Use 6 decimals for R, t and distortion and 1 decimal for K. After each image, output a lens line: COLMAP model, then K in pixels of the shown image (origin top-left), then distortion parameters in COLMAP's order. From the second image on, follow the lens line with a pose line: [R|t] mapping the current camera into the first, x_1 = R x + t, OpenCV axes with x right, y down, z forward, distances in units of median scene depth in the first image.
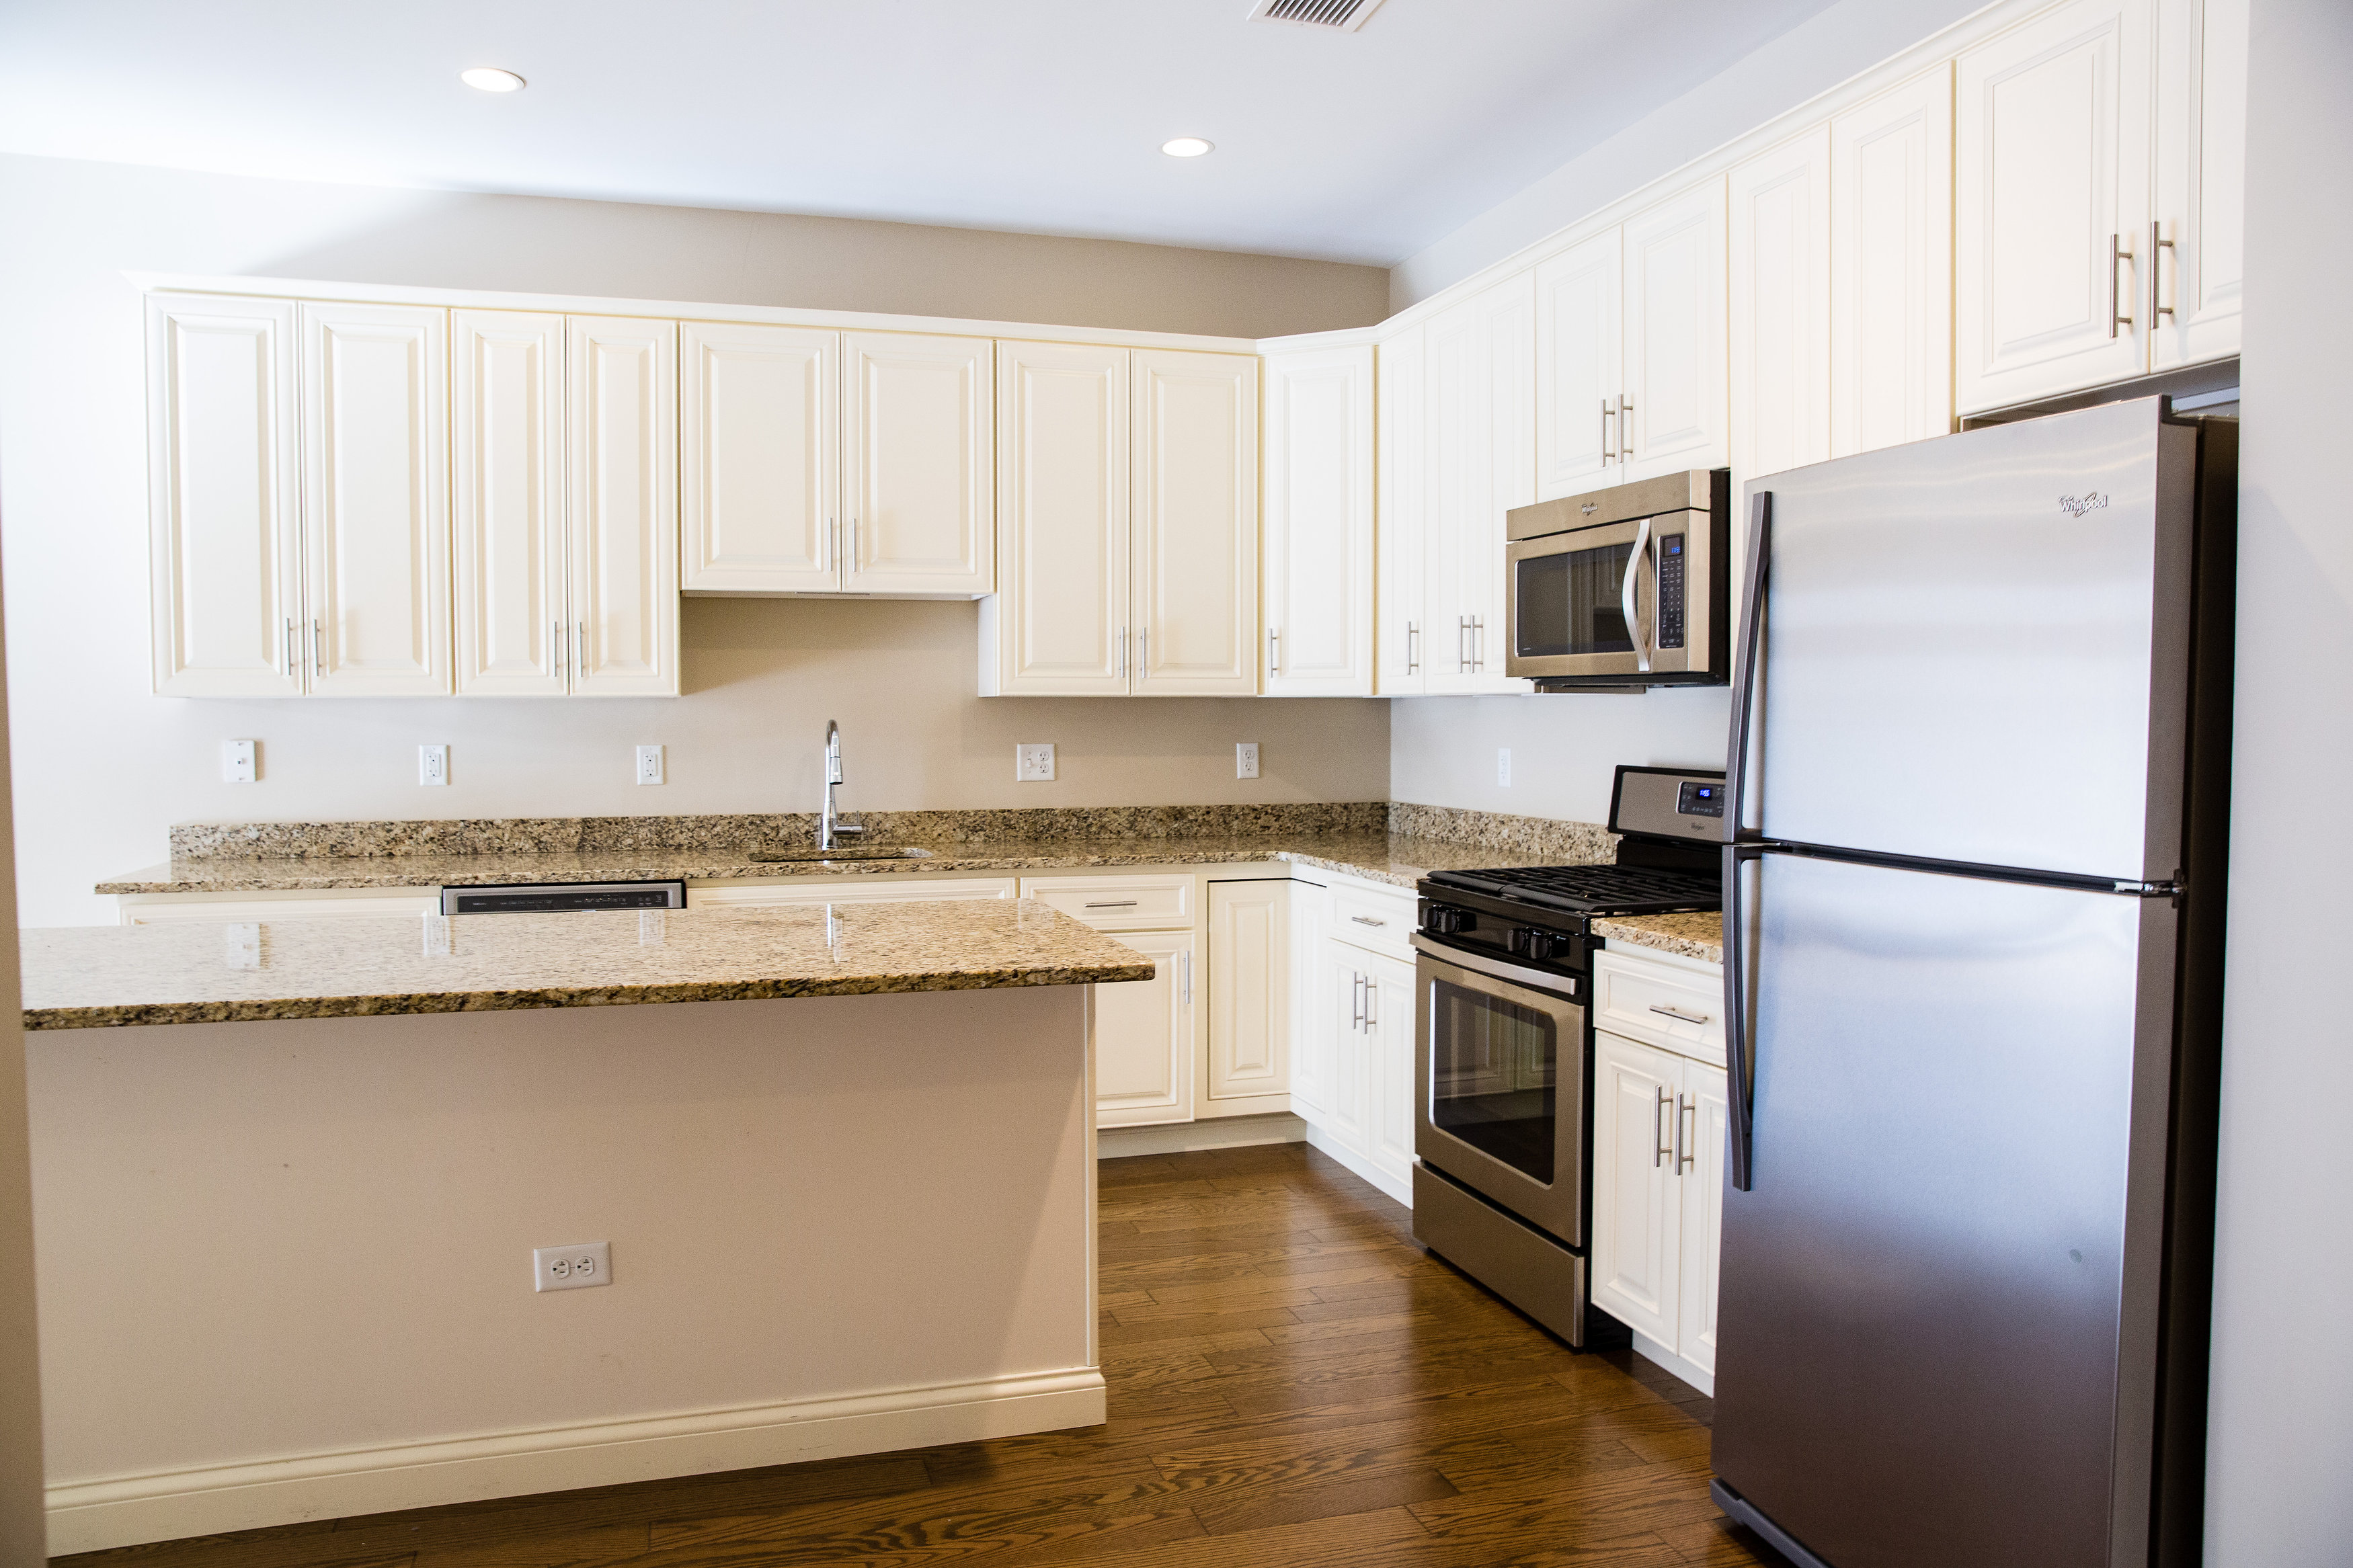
lens RADIAL K [[1602.8, 0, 1176.5], [0, 1602.8, 784.0], [0, 0, 1]] dist [-0.118438, 0.072959]
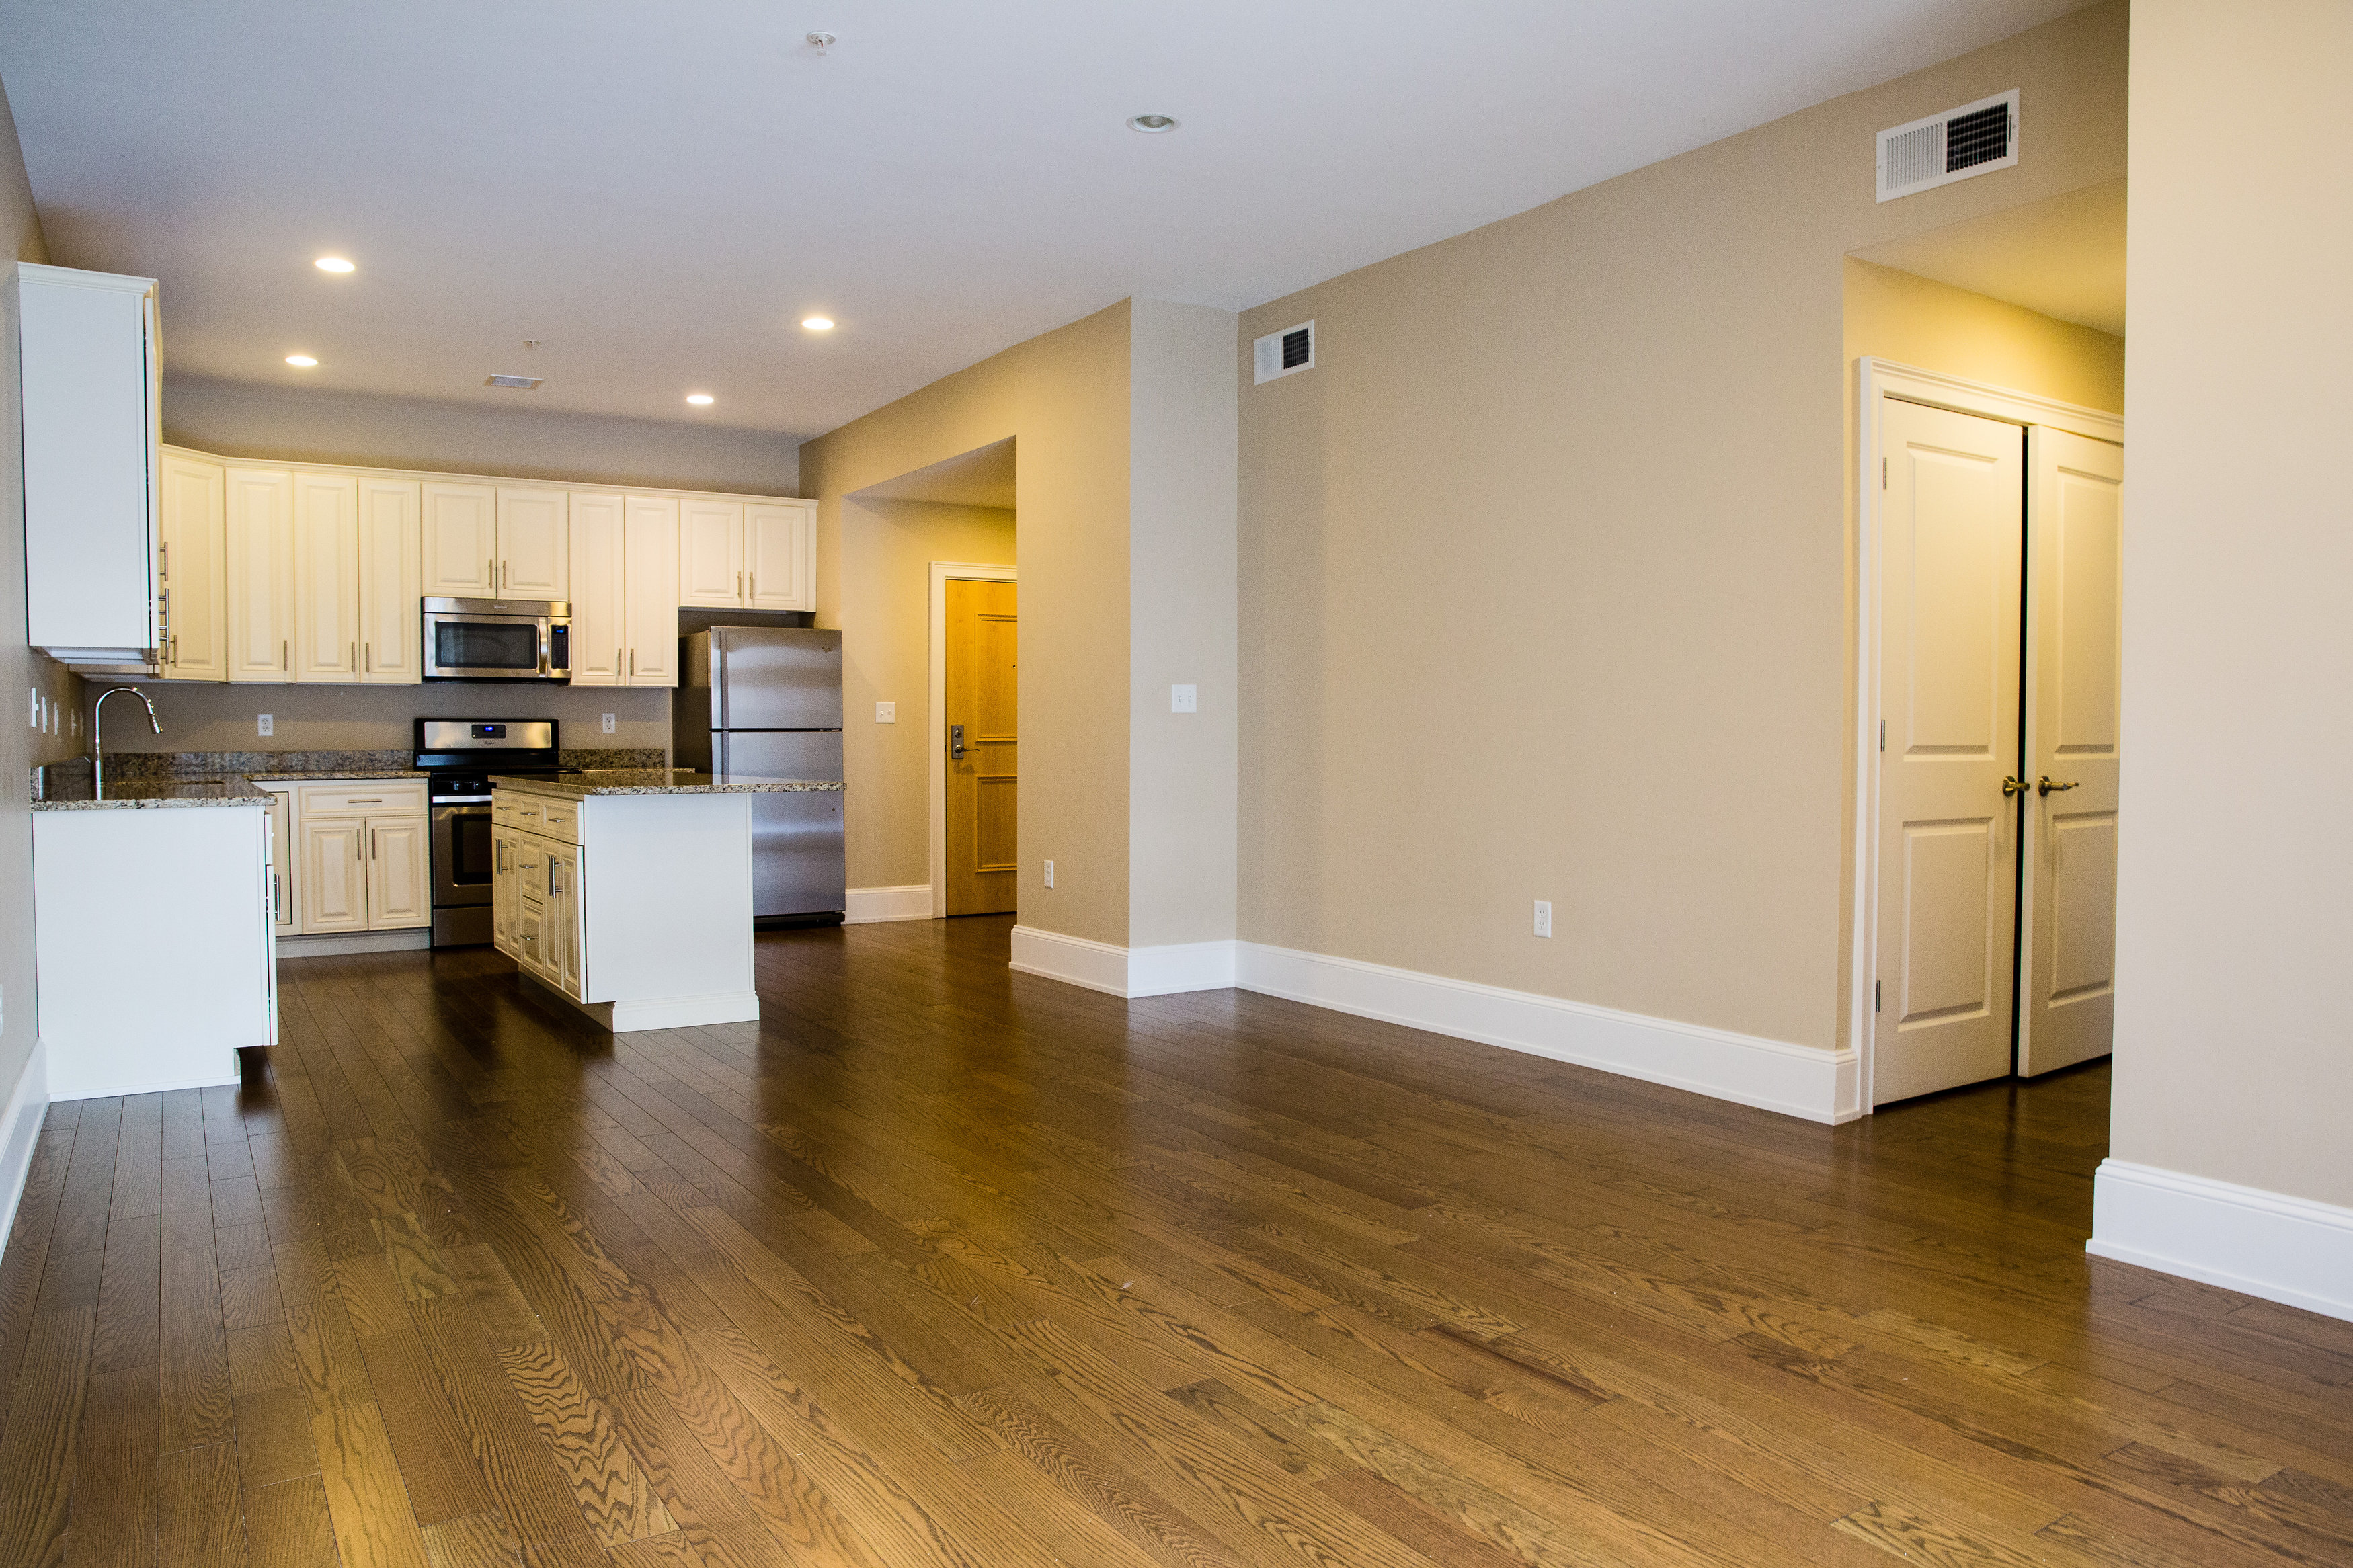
lens RADIAL K [[1602.8, 0, 1176.5], [0, 1602.8, 784.0], [0, 0, 1]] dist [-0.118438, 0.072959]
pose [[-0.268961, -0.030199, 0.962678, -1.778514], [0.043805, 0.998091, 0.043549, 0.024858], [-0.962154, 0.053882, -0.267124, 0.519692]]
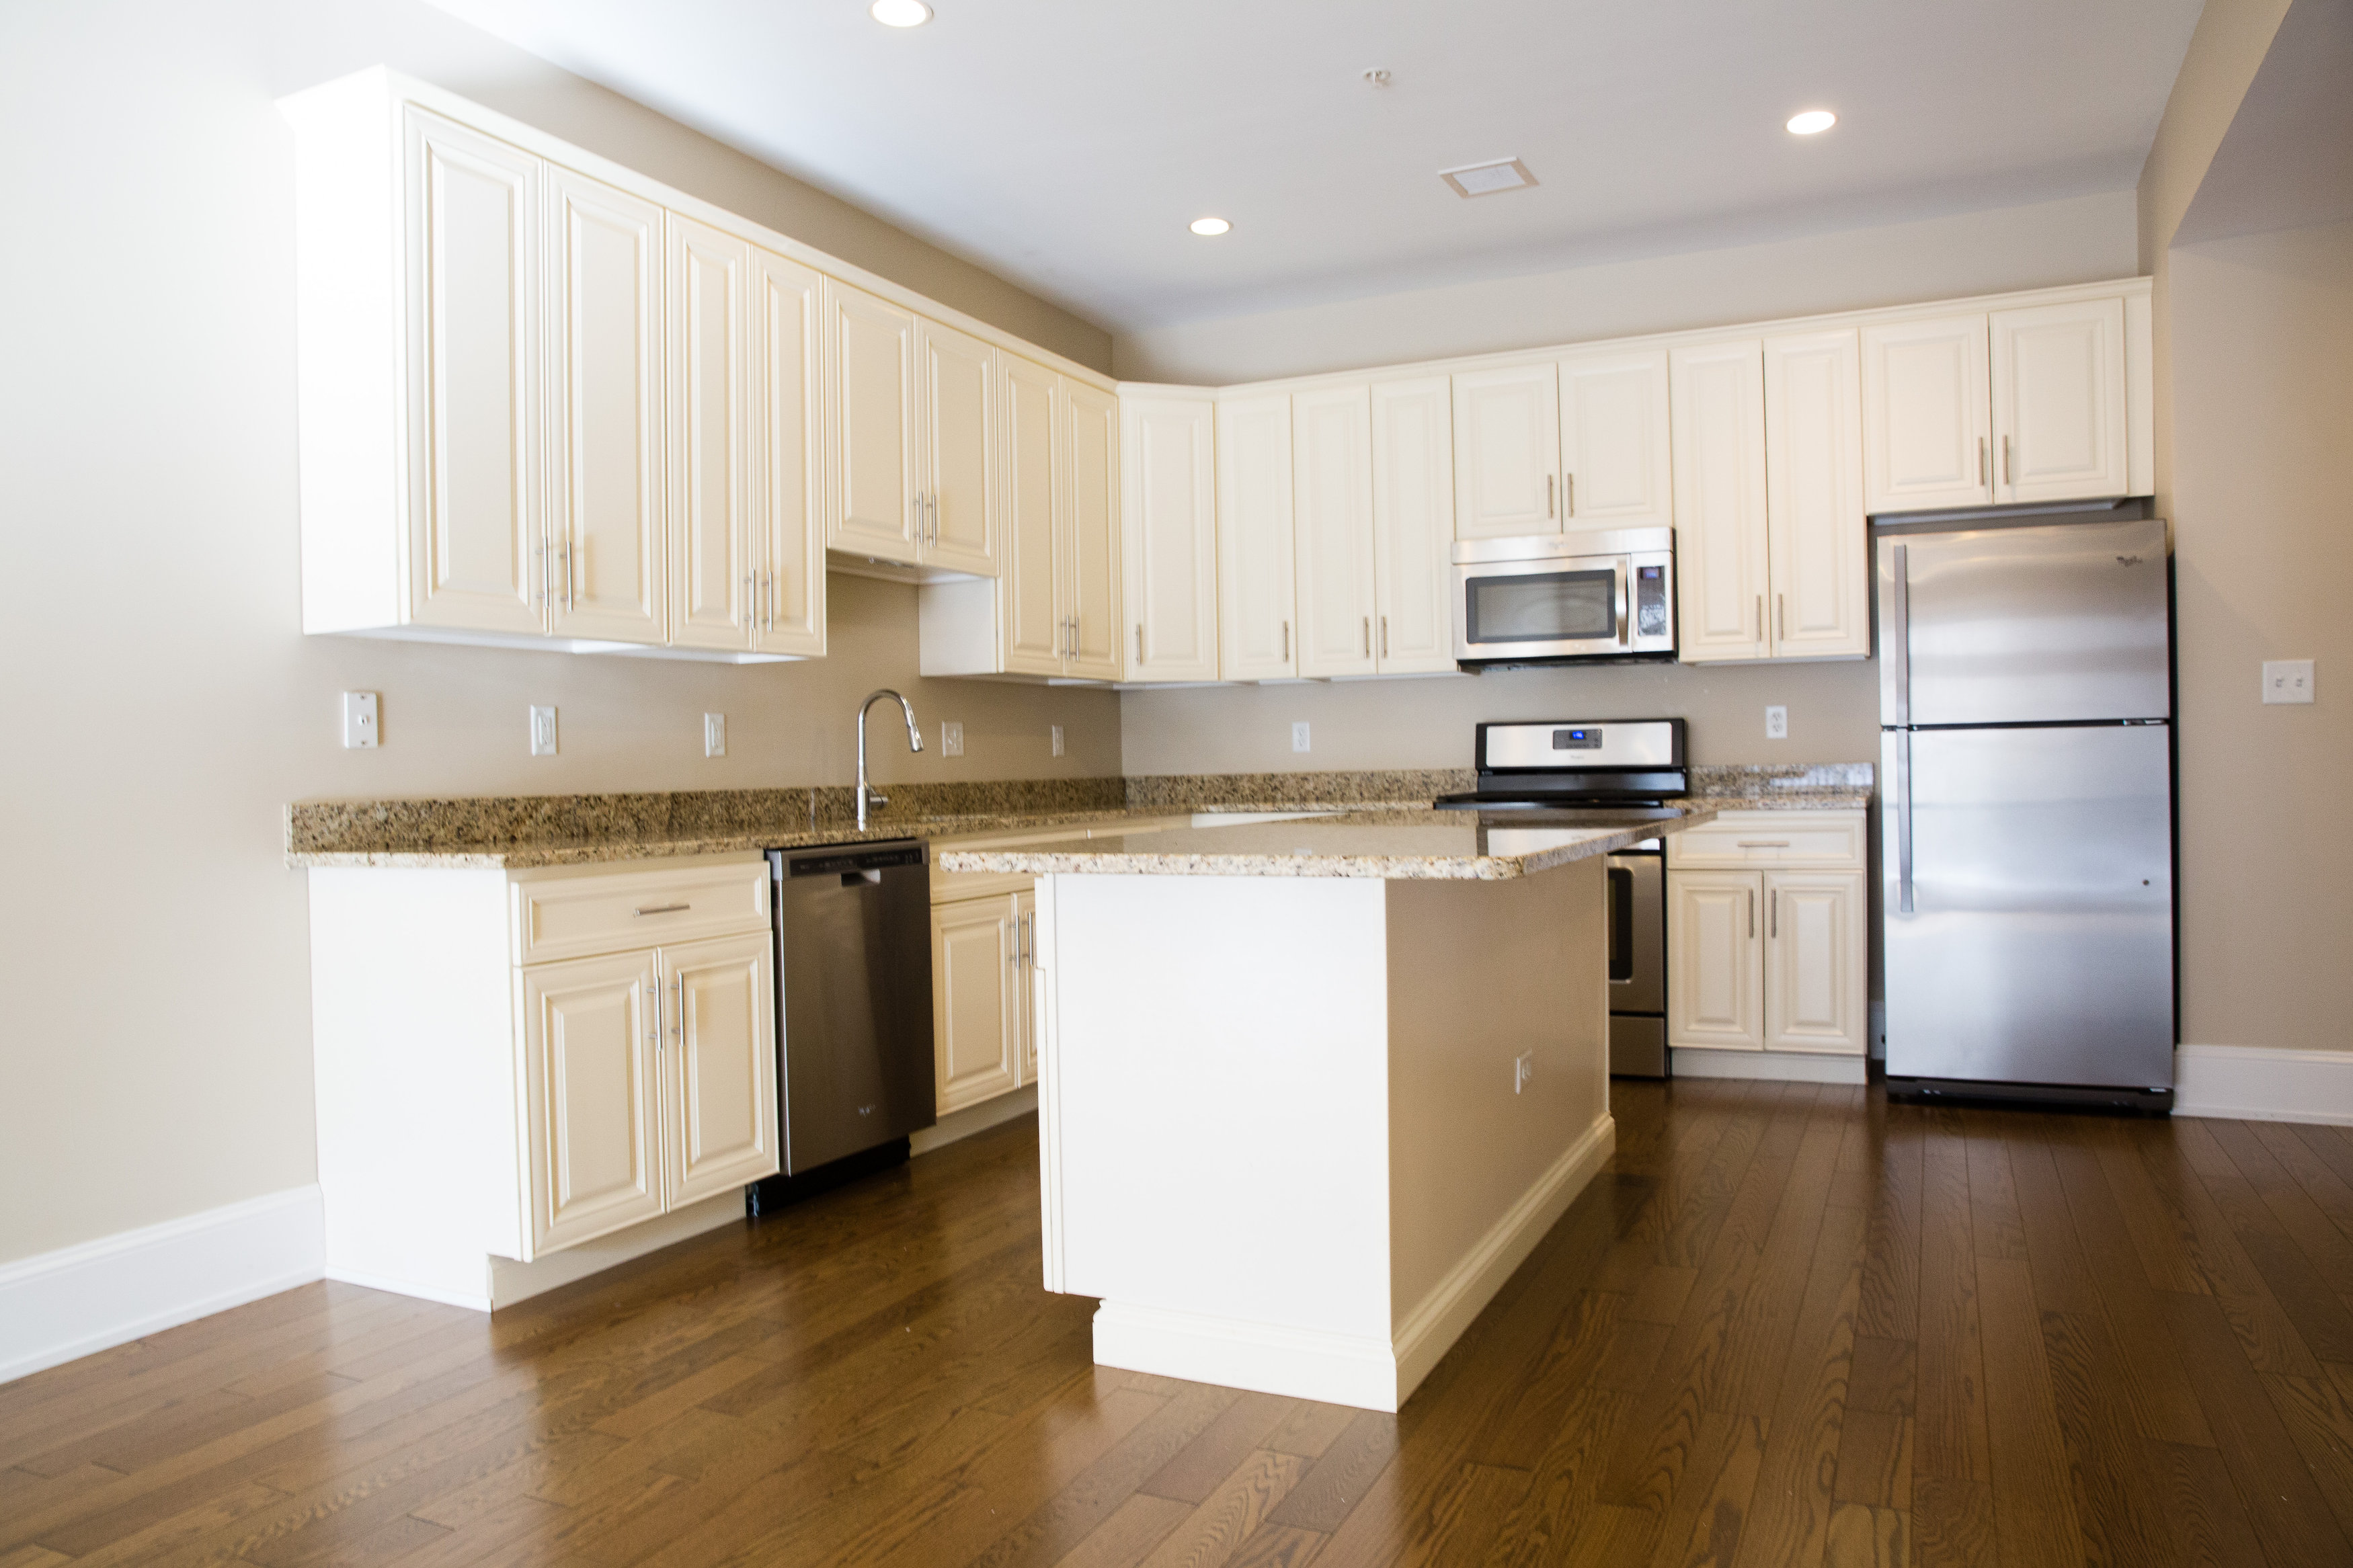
lens RADIAL K [[1602.8, 0, 1176.5], [0, 1602.8, 784.0], [0, 0, 1]] dist [-0.118438, 0.072959]
pose [[0.688323, -0.021178, 0.725095, -0.858712], [0.052400, 0.998414, -0.020581, 0.051989], [-0.723510, 0.052161, 0.688341, 0.176719]]
